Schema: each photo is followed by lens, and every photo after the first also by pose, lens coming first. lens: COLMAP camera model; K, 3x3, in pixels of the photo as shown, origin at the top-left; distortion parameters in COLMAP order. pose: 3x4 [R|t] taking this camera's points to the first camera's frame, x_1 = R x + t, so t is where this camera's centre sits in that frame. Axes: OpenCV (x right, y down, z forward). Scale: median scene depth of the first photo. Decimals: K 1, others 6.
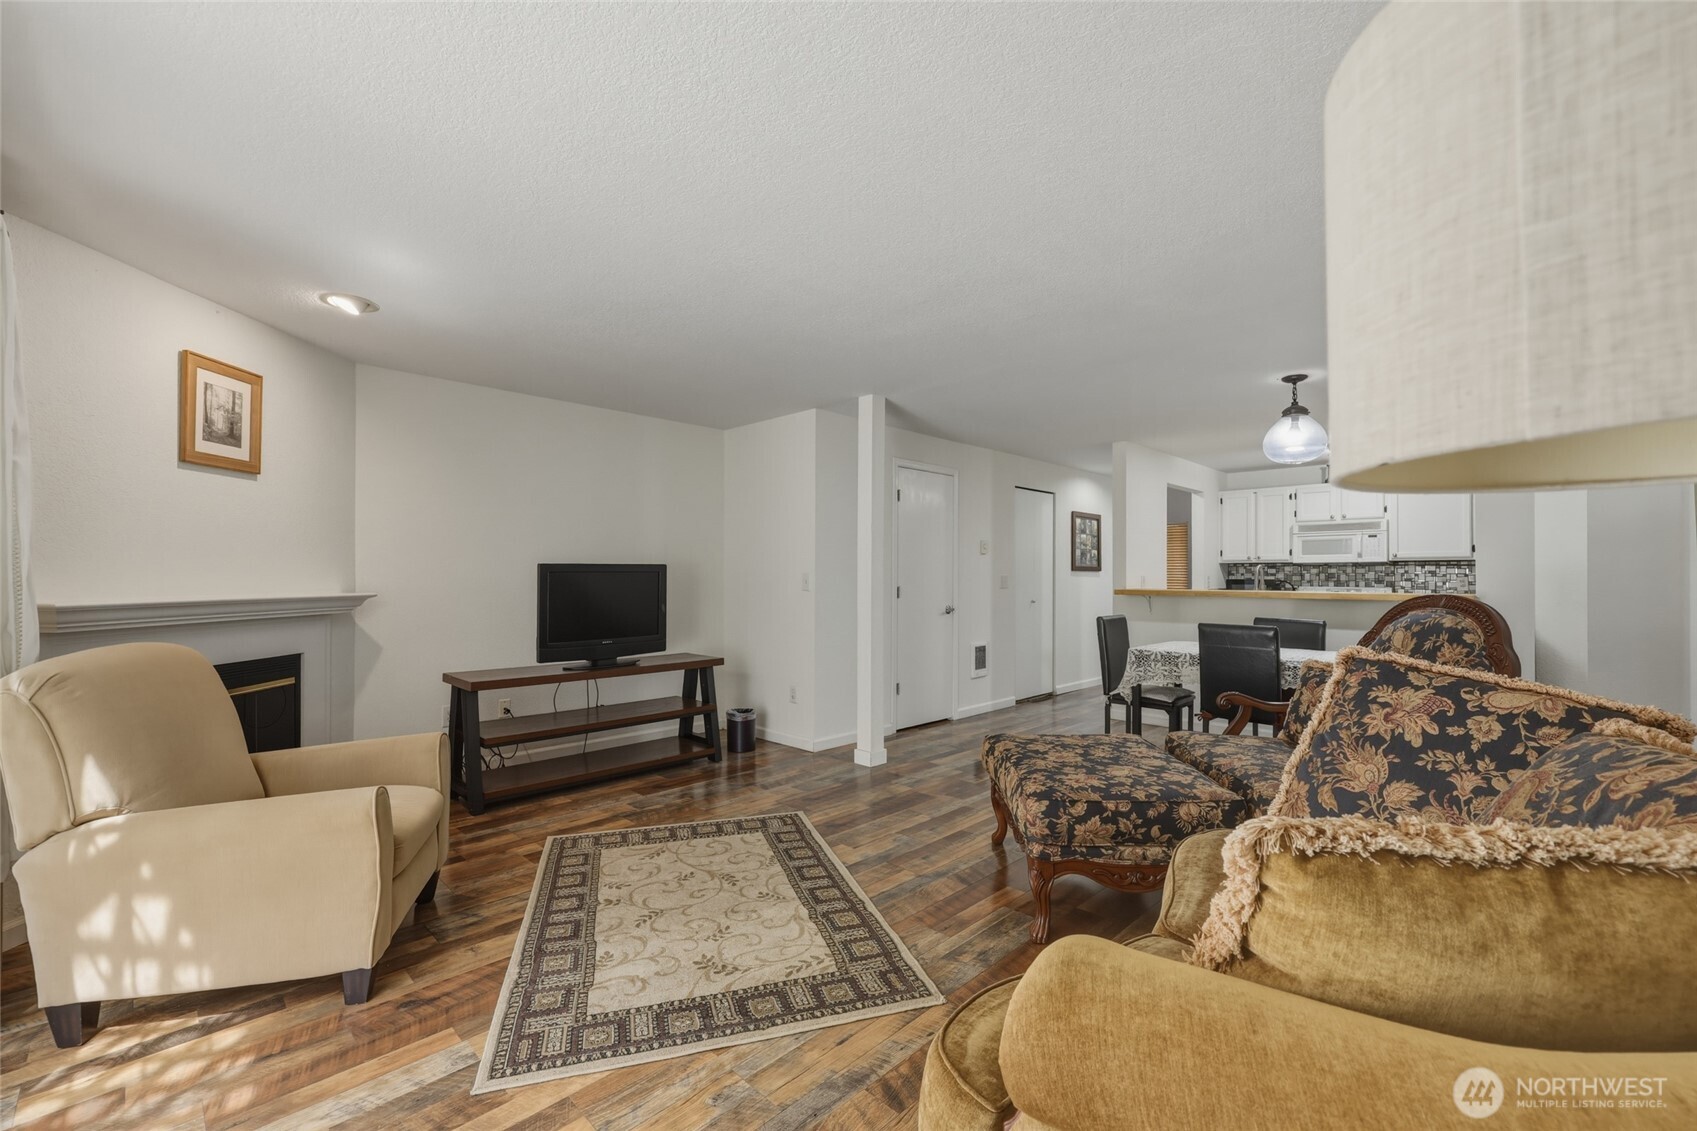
lens RADIAL K [[723.8, 0, 857.3], [0, 723.8, 563.6], [0, 0, 1]] dist [0.000299, -0.000525]
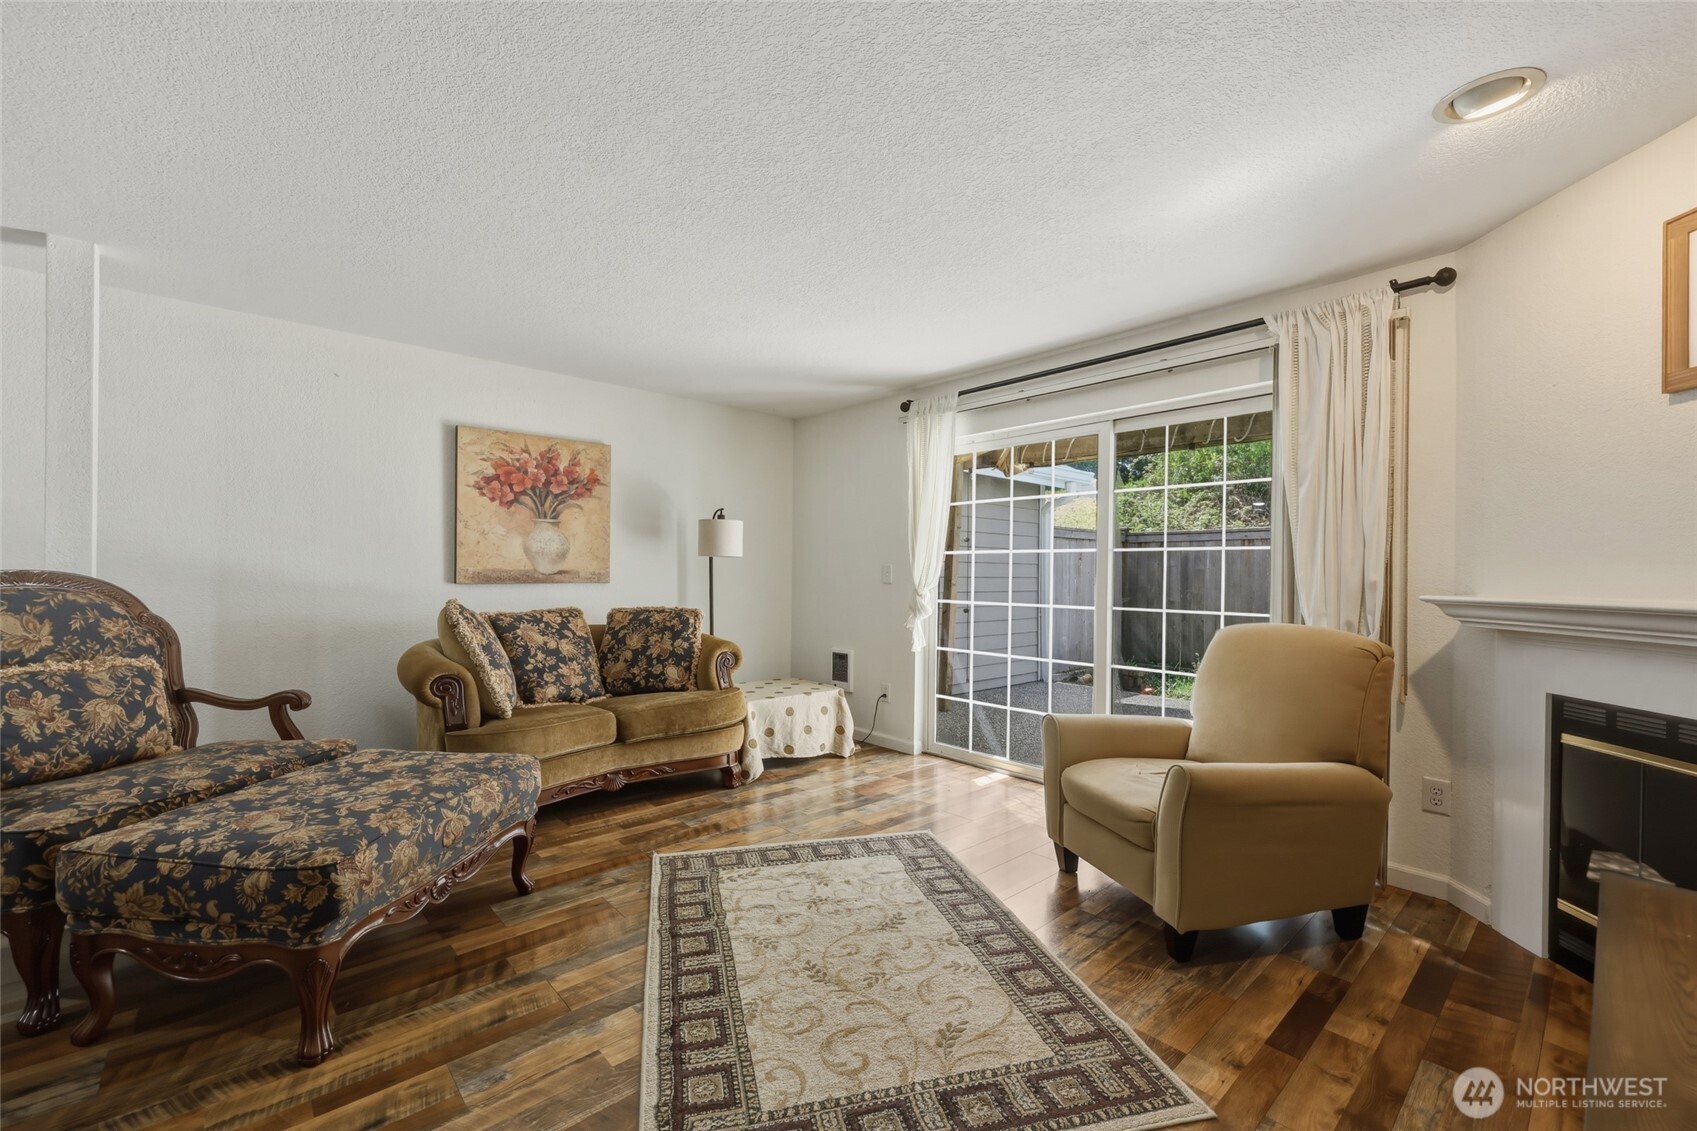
lens RADIAL K [[682.9, 0, 836.4], [0, 682.9, 580.1], [0, 0, 1]] dist [-0.005006, 0.001393]
pose [[-0.996734, -0.017385, 0.078857, -0.218061], [-0.018045, 0.999808, -0.007657, 0.038788], [-0.078709, -0.009055, -0.996857, 1.501272]]
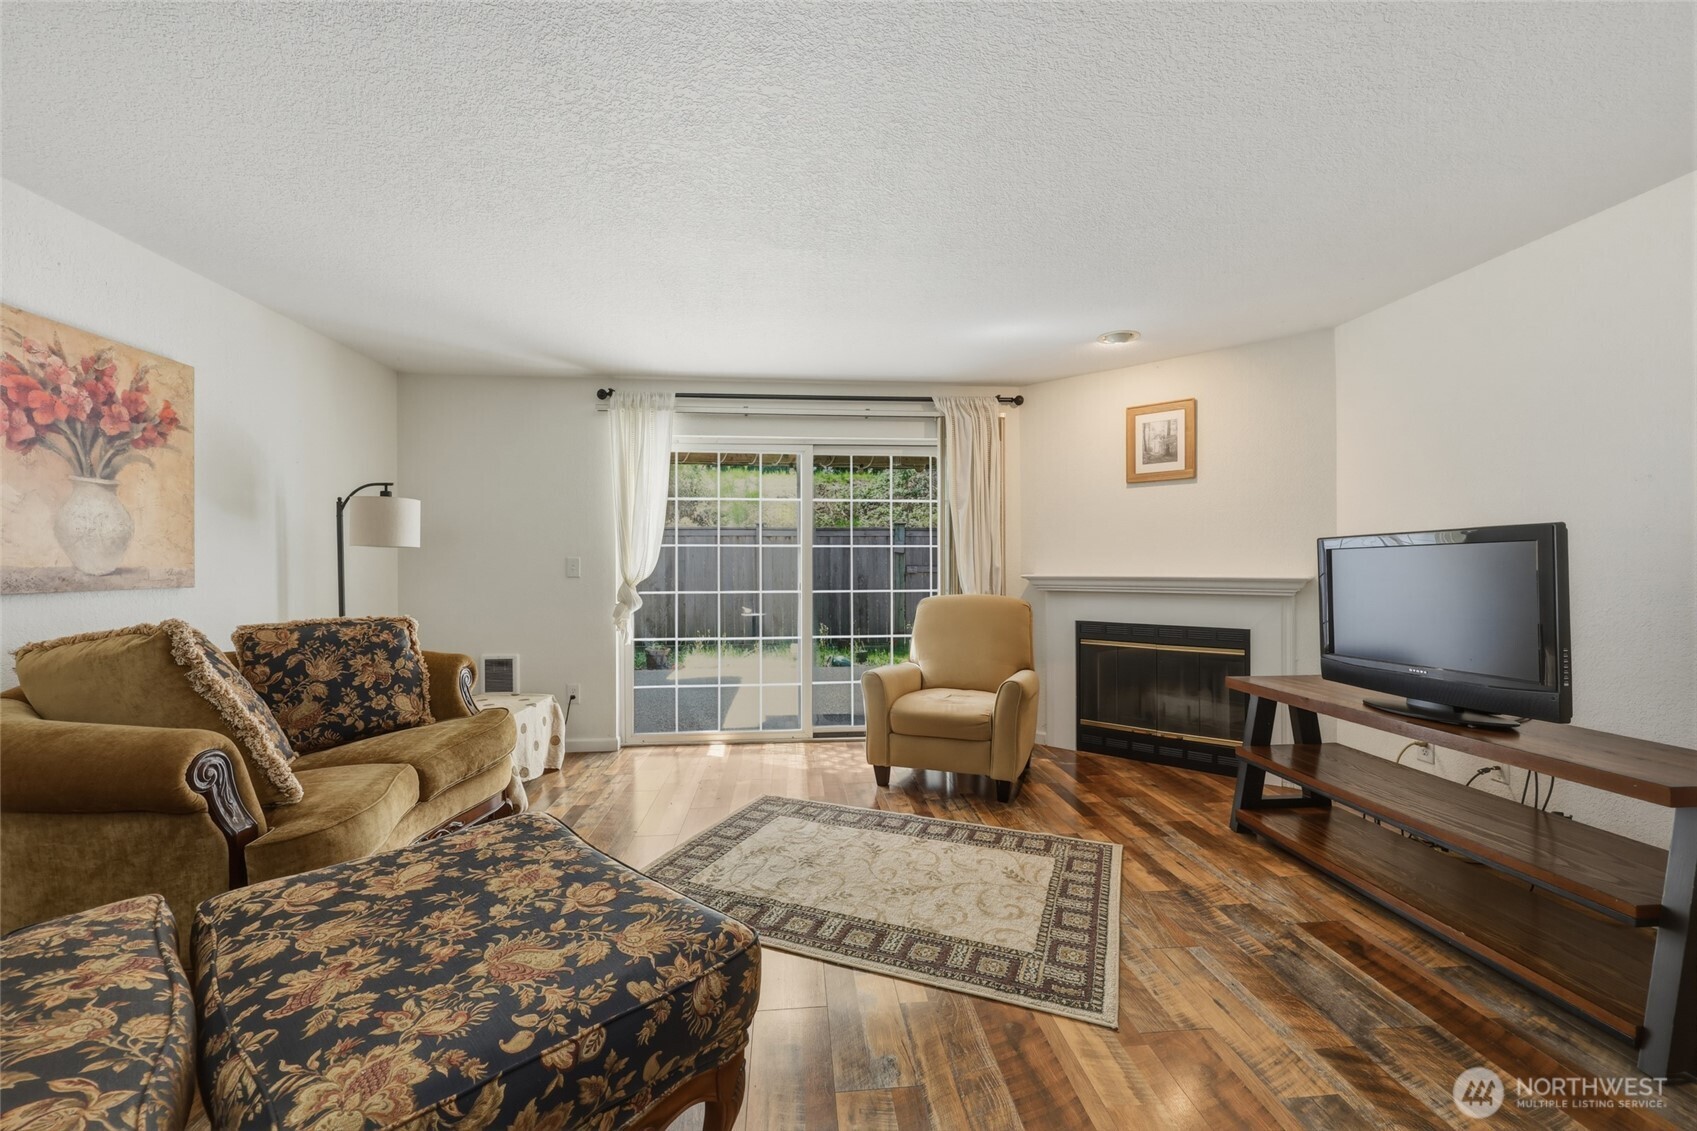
lens RADIAL K [[682.9, 0, 840.4], [0, 682.9, 568.0], [0, 0, 1]] dist [-0.005006, 0.001393]
pose [[-0.664088, -0.002228, -0.747651, 0.451721], [0.011979, 0.999835, -0.013619, 0.039773], [0.747558, -0.018000, -0.663953, 1.343175]]
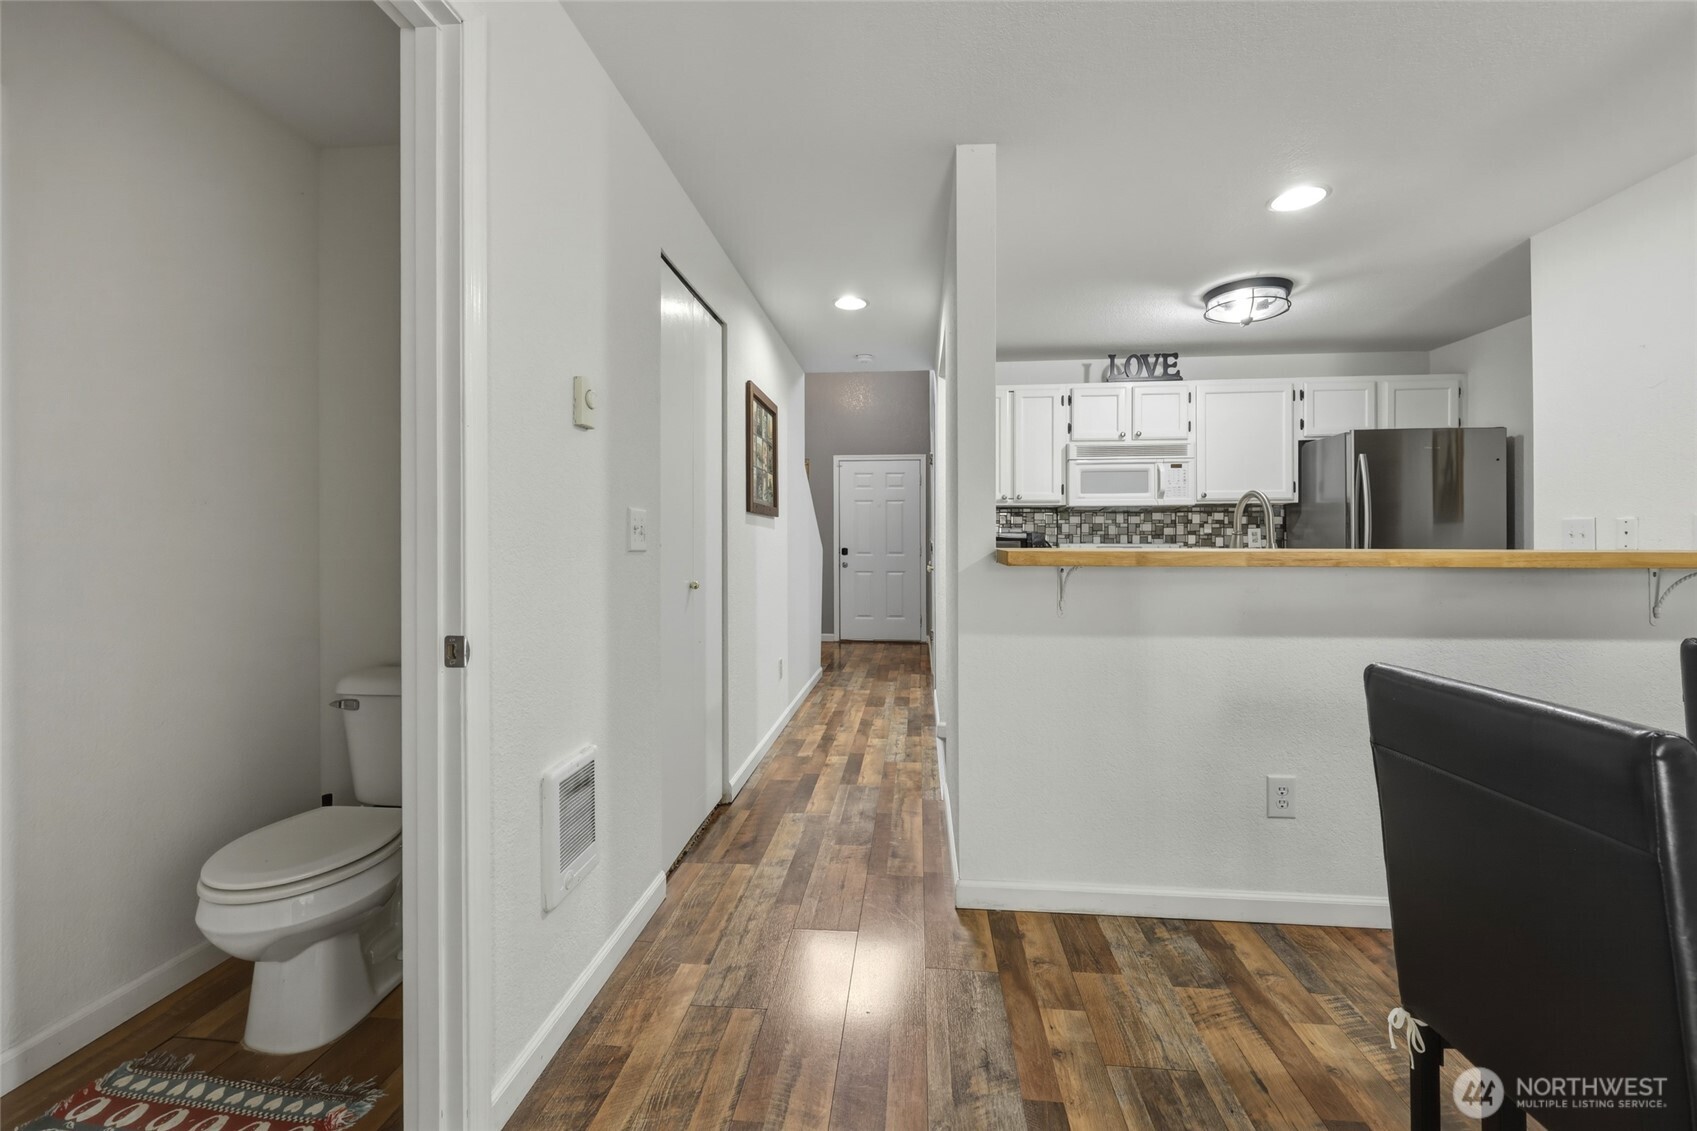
lens RADIAL K [[682.9, 0, 832.0], [0, 682.9, 540.6], [0, 0, 1]] dist [-0.005006, 0.001393]
pose [[0.801407, -0.002284, 0.598115, 0.186928], [-0.007654, 0.999872, 0.014073, 0.050343], [-0.598071, -0.015856, 0.801286, 1.456679]]
